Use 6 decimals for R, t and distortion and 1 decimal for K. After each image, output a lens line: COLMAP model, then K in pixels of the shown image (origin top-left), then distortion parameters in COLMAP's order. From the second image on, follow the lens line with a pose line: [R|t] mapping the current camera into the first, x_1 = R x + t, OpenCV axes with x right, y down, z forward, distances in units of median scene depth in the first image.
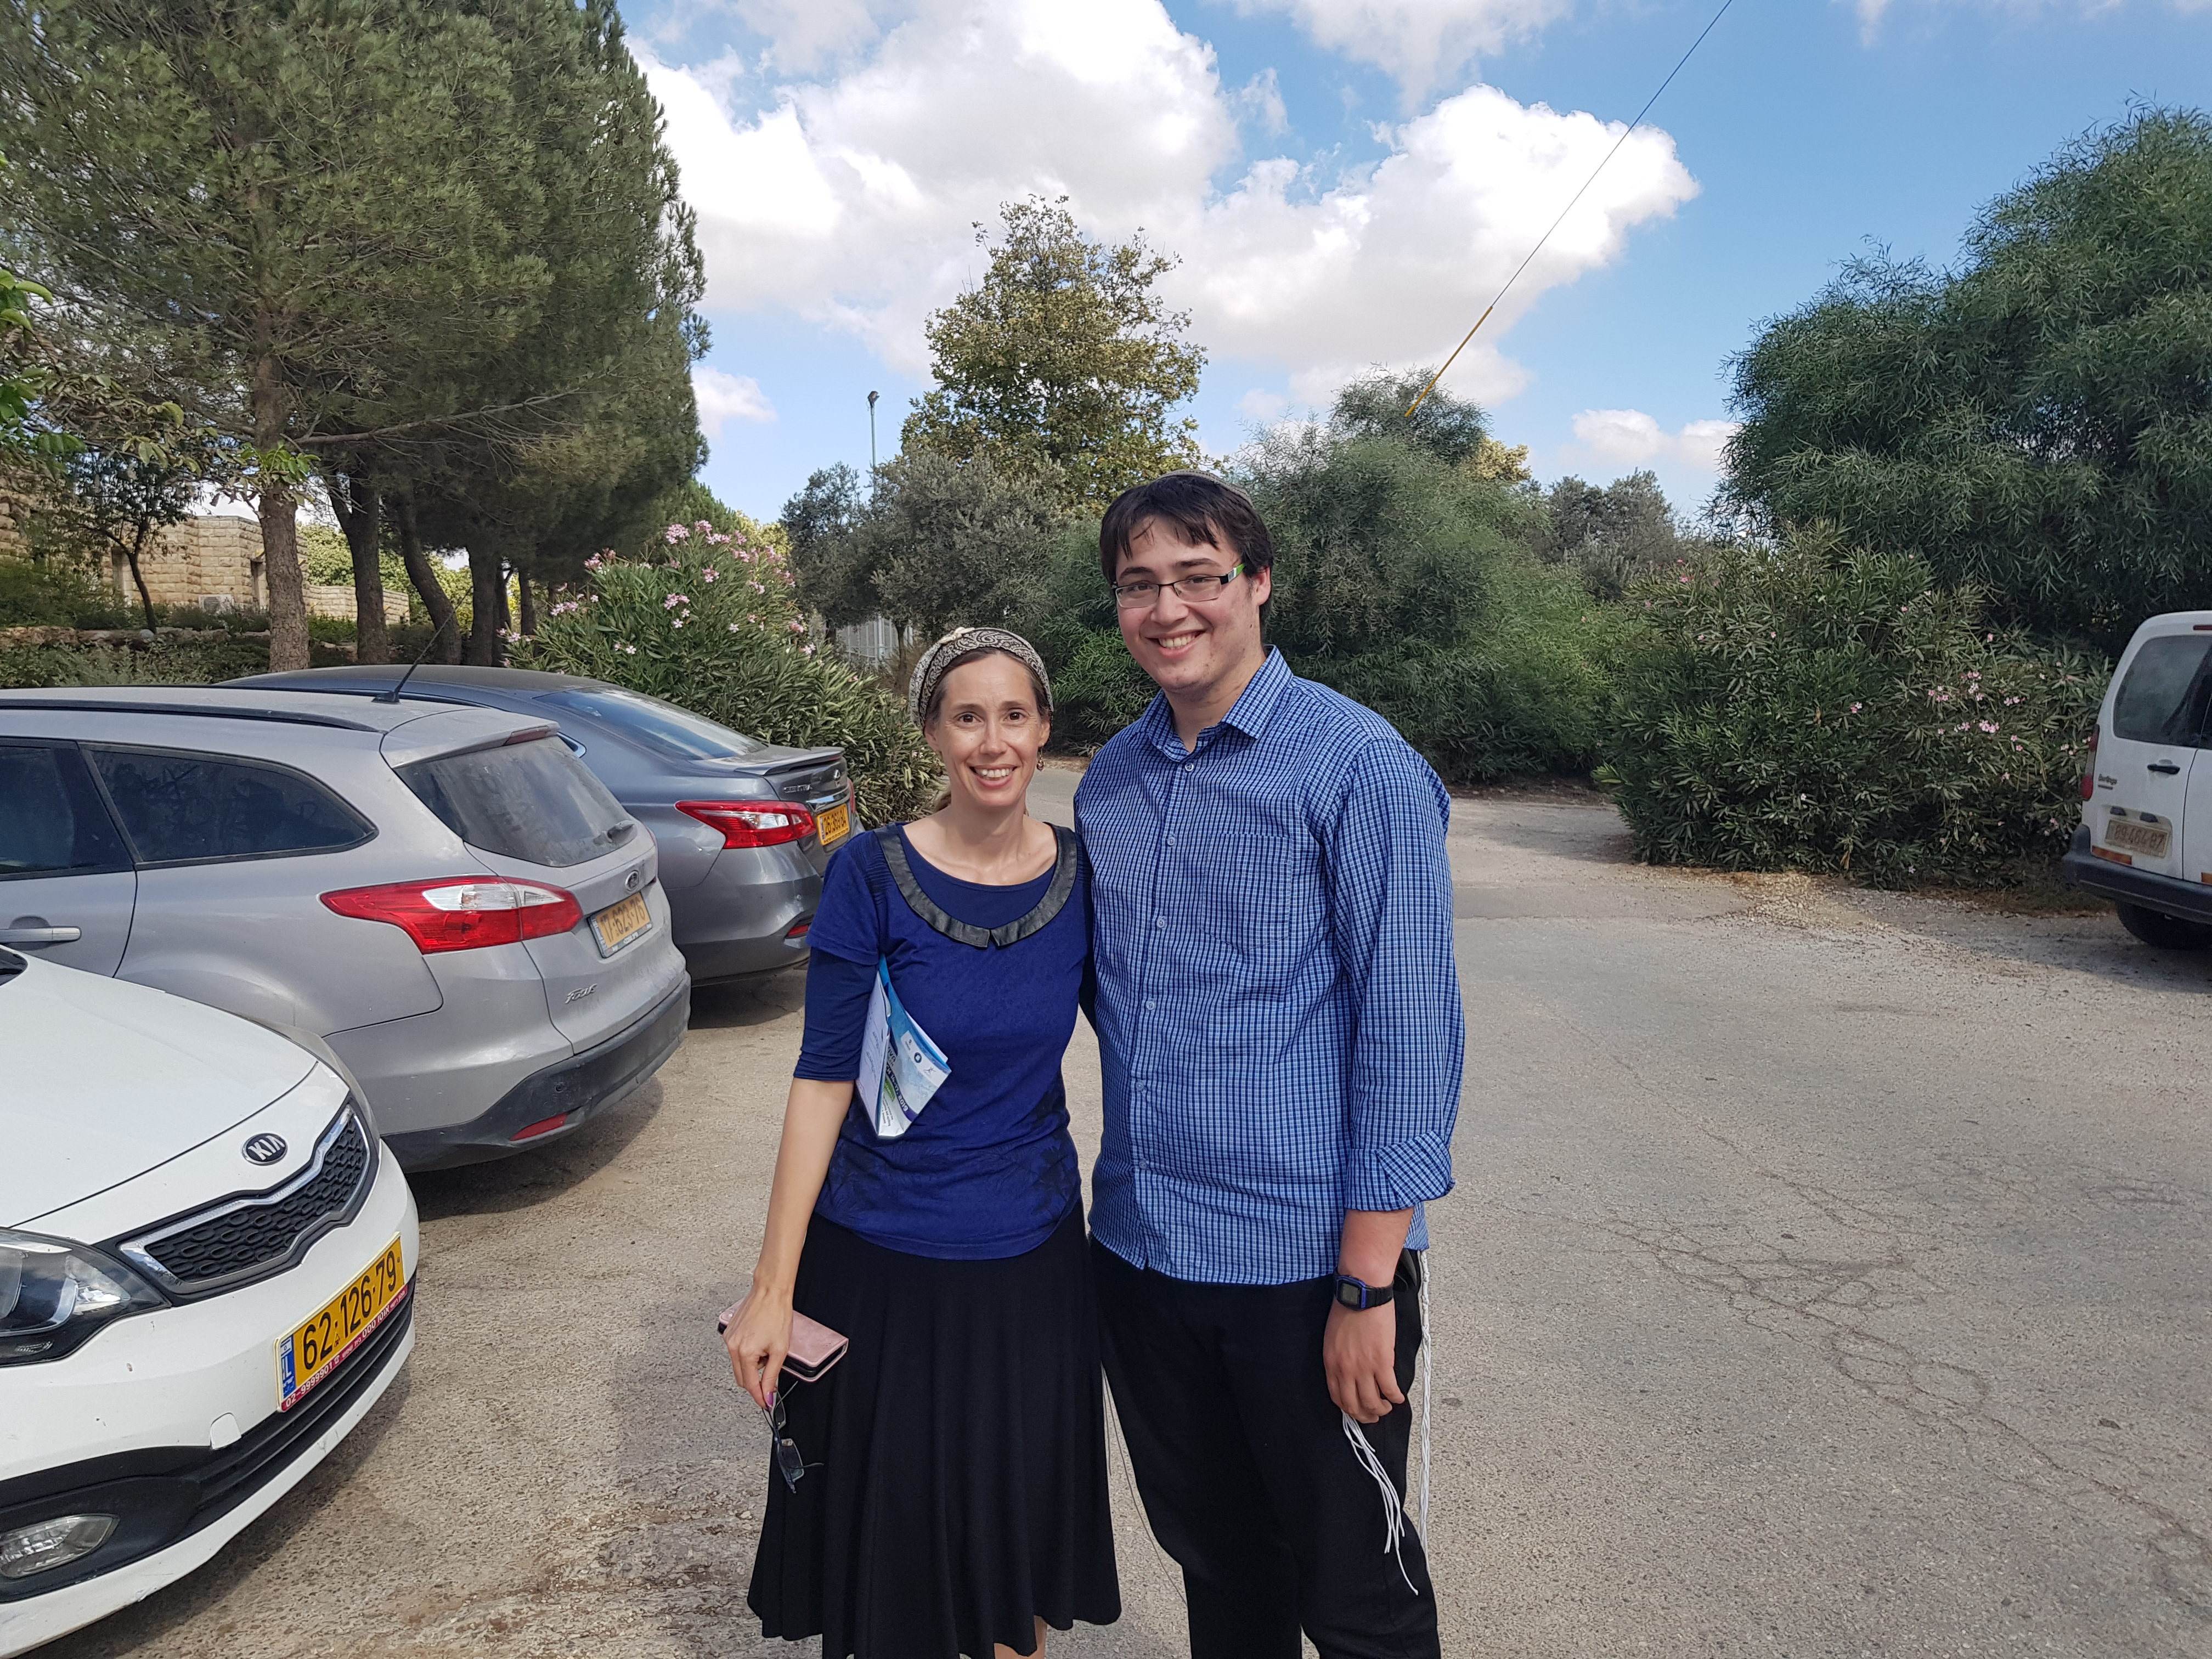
lens RADIAL K [[1811.2, 0, 1135.7], [0, 1811.2, 817.9], [0, 0, 1]] dist [0.050566, -0.123790]
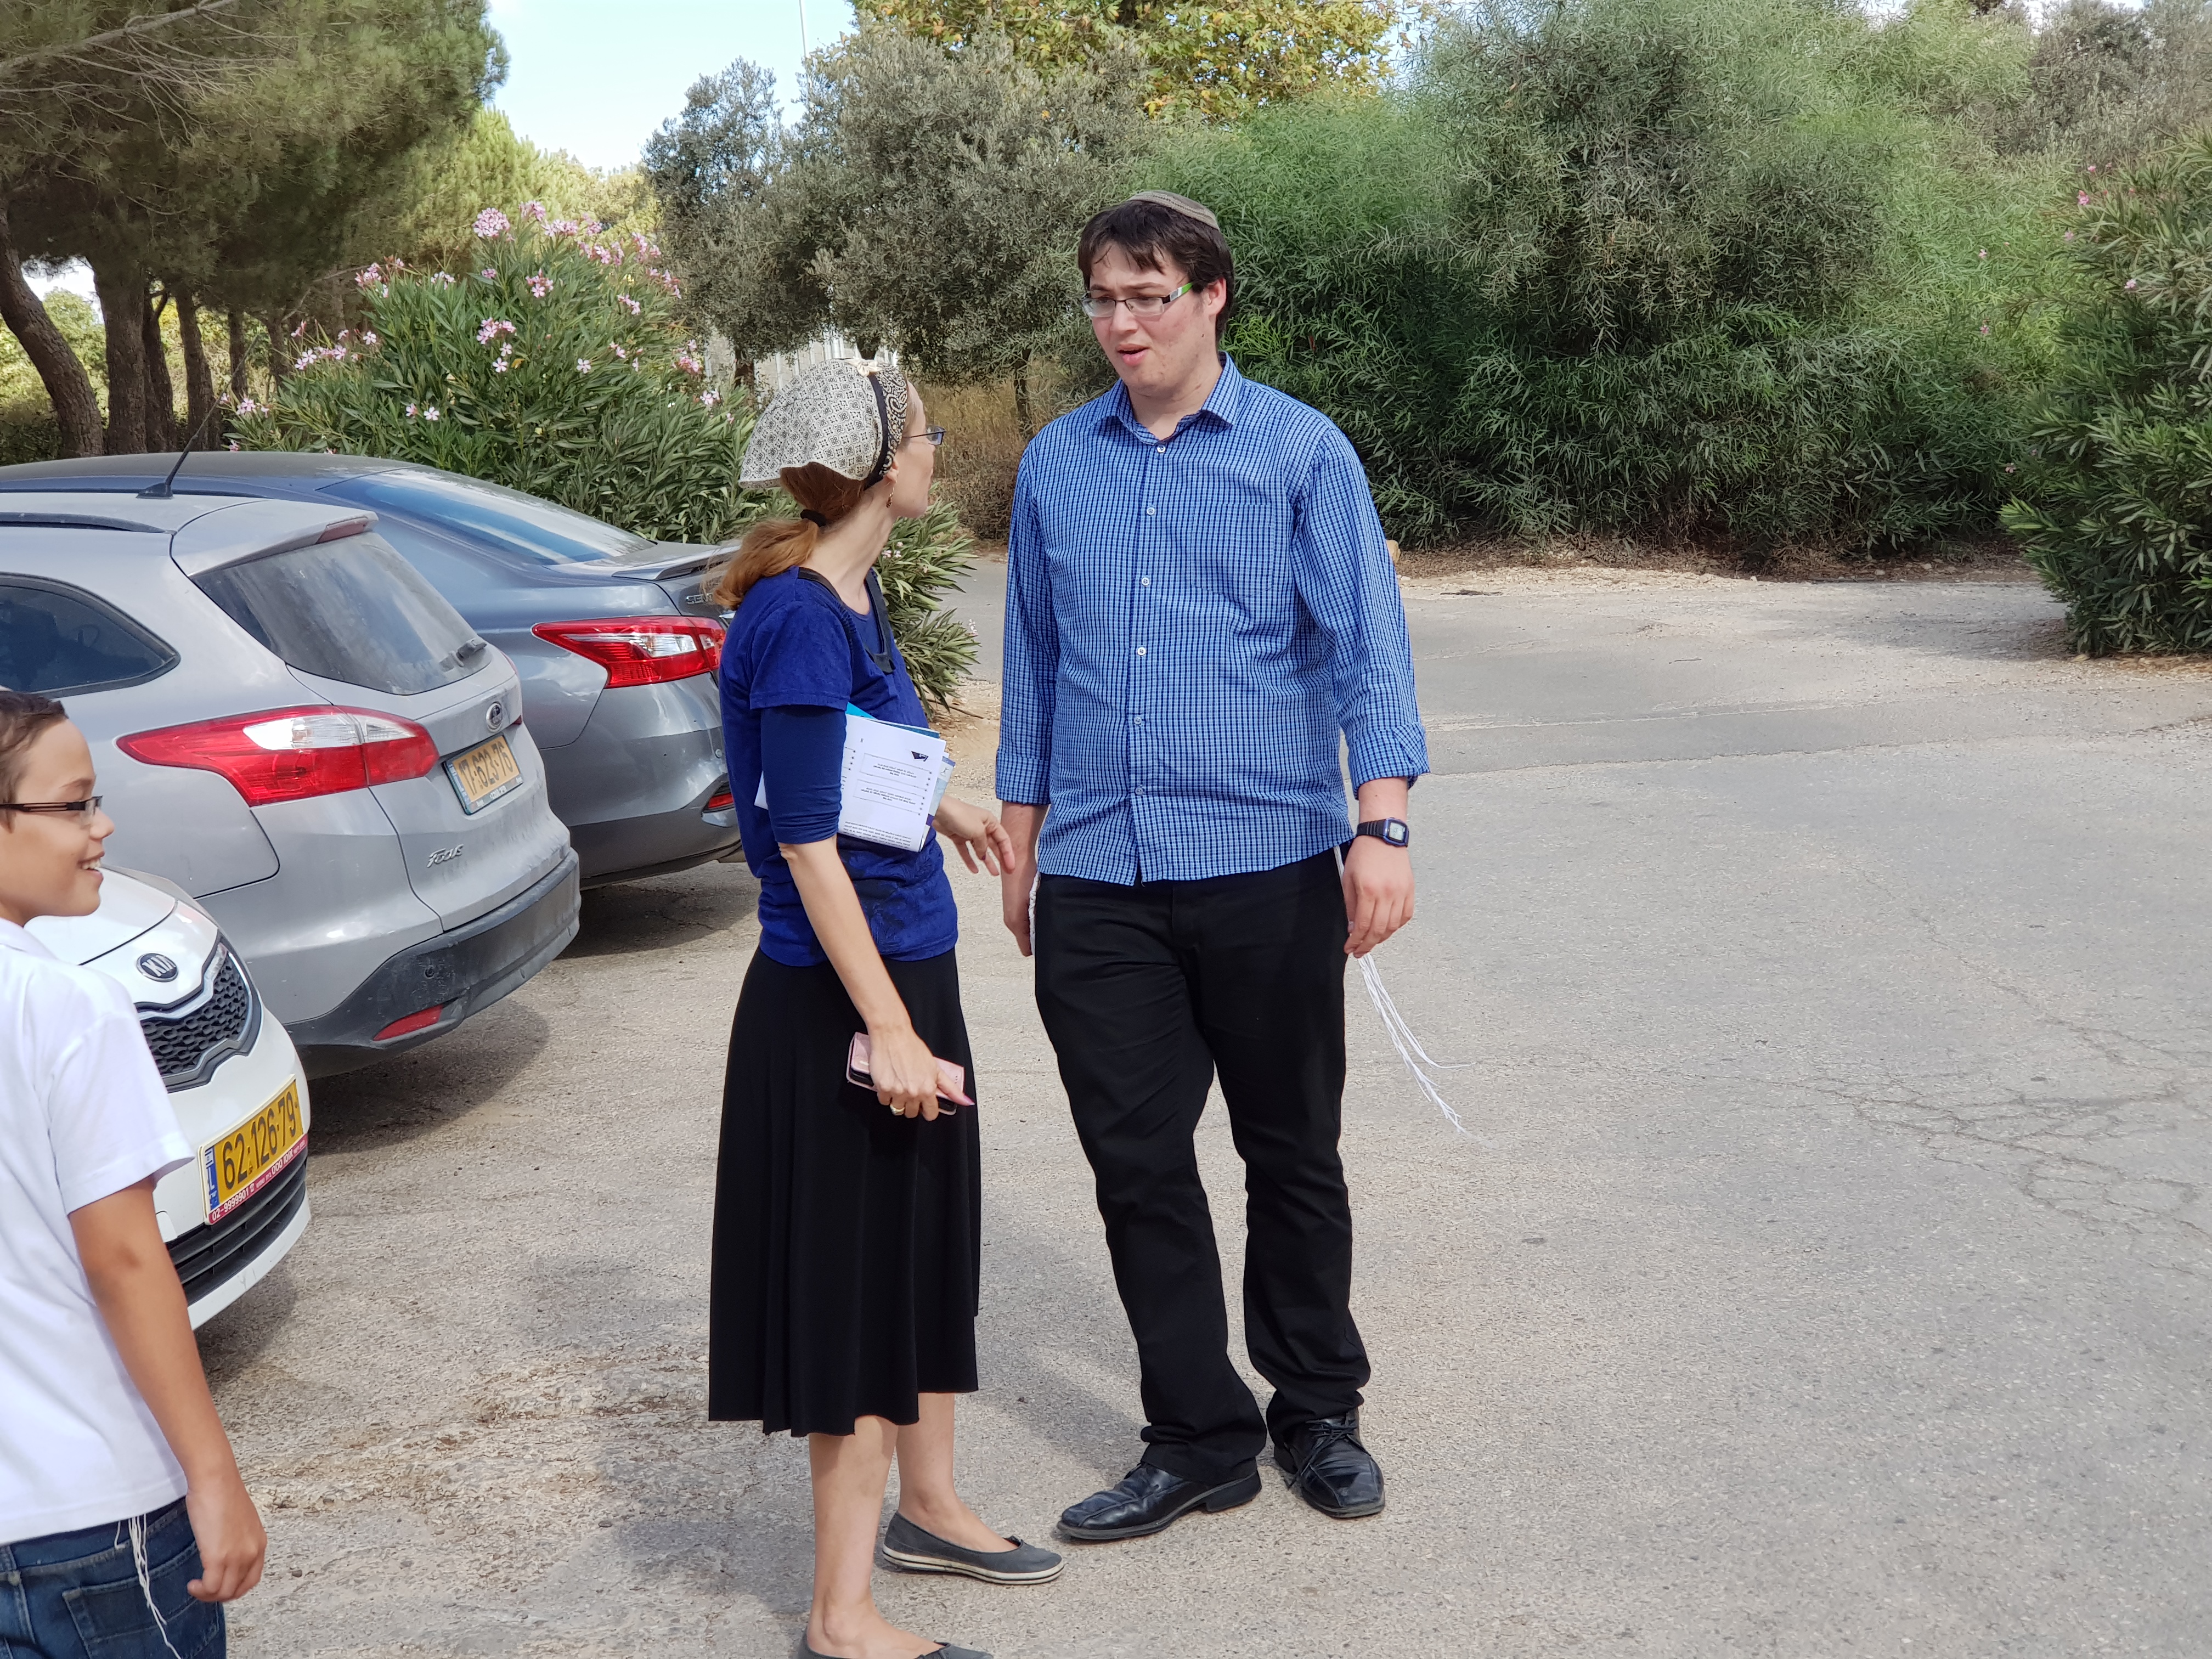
lens RADIAL K [[3459.9, 0, 1192.0], [0, 3459.9, 823.0], [0, 0, 1]] dist [0.074335, -0.144638]
pose [[0.997033, -0.060212, -0.047949, 0.053335], [0.061990, 0.997409, 0.036510, 0.031448], [0.045626, -0.039374, 0.998182, -0.295781]]
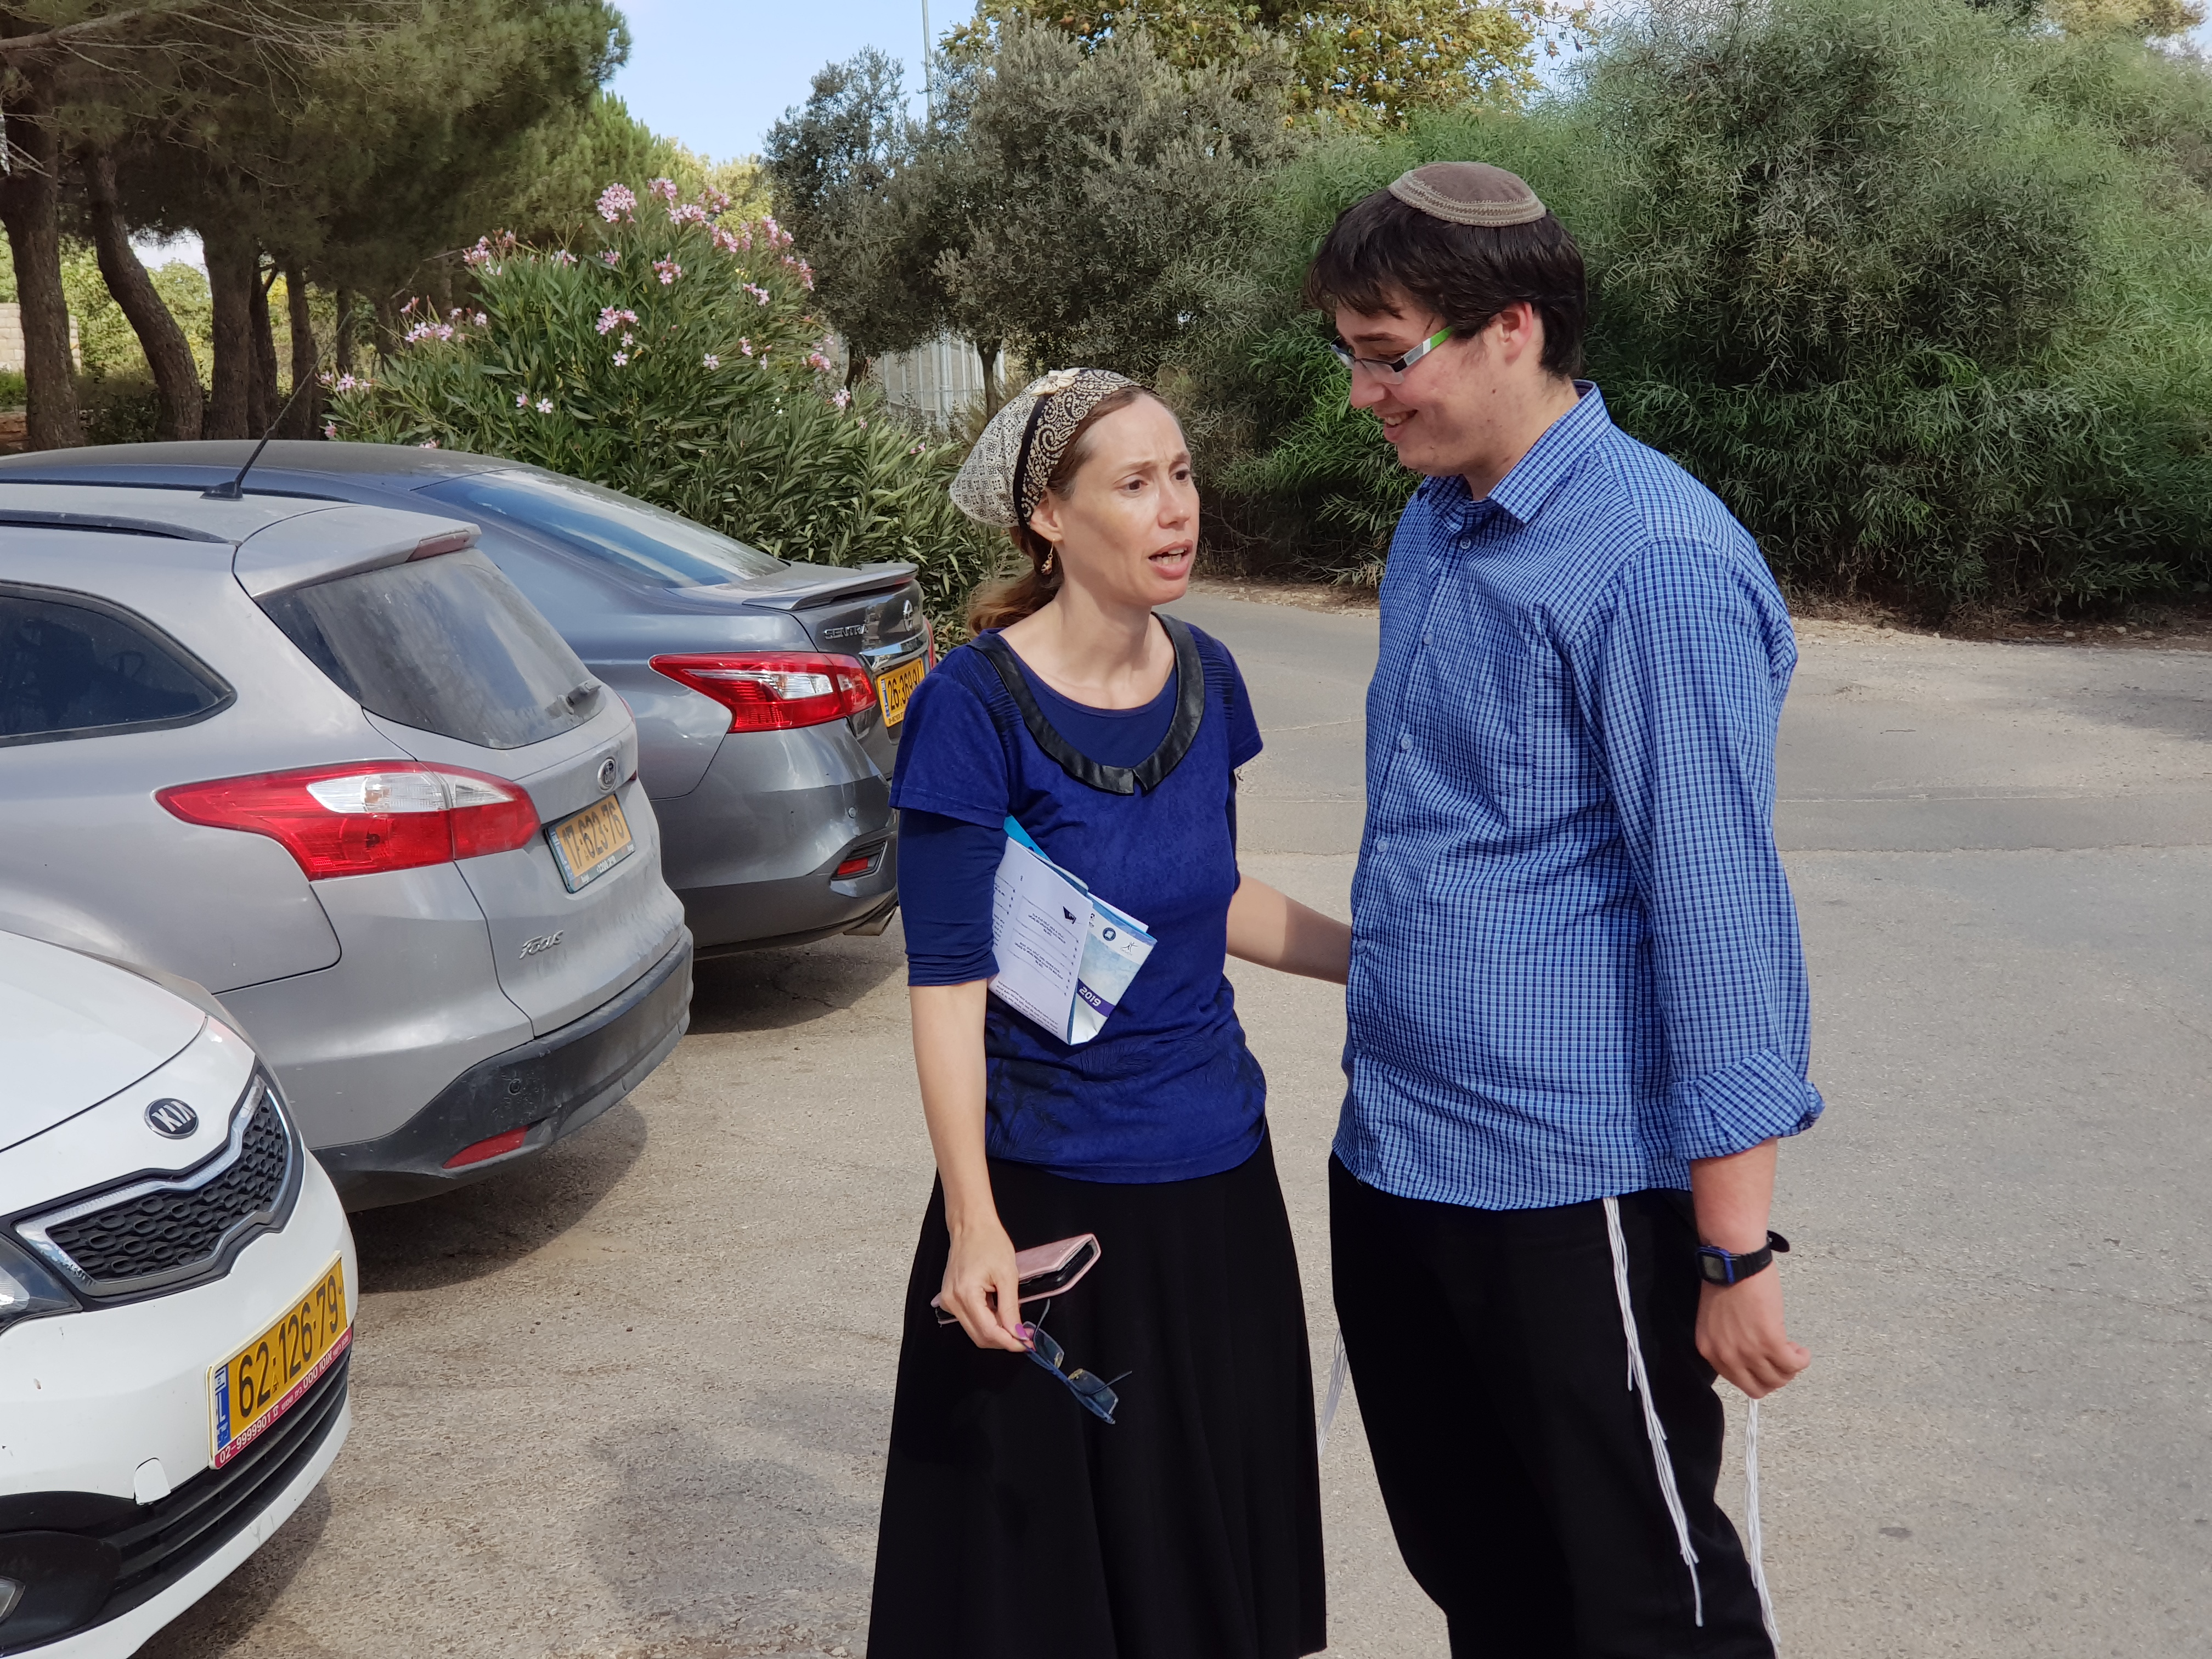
lens RADIAL K [[3476.5, 0, 1115.1], [0, 3476.5, 763.5], [0, 0, 1]] dist [0.107957, -0.120663]
pose [[0.995616, -0.015847, -0.092186, 0.007822], [0.017260, 0.999745, 0.014548, 0.011823], [0.091932, -0.016075, 0.995636, -0.135416]]
